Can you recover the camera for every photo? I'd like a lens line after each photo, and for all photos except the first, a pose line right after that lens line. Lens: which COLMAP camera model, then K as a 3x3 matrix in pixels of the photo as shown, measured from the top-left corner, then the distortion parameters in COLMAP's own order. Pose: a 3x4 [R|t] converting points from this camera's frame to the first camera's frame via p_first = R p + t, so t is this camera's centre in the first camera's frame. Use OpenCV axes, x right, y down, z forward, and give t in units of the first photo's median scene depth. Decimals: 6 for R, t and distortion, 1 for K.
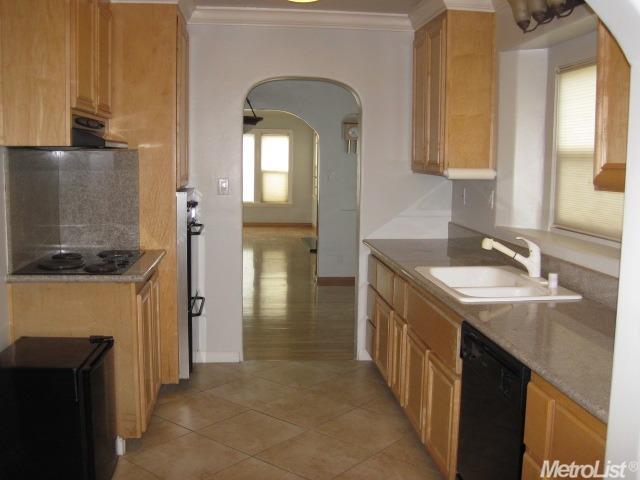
lens RADIAL K [[663.9, 0, 324.7], [0, 663.9, 239.1], [0, 0, 1]] dist [-0.169222, 0.118826]
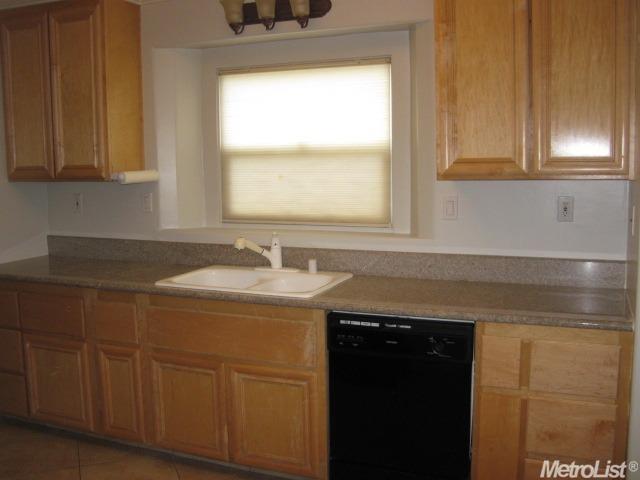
lens RADIAL K [[663.9, 0, 324.7], [0, 663.9, 239.1], [0, 0, 1]] dist [-0.169222, 0.118826]
pose [[0.499895, -0.121354, 0.857542, -0.505325], [0.122509, 0.990087, 0.068695, -0.049359], [-0.857377, 0.070717, 0.509807, 0.349974]]
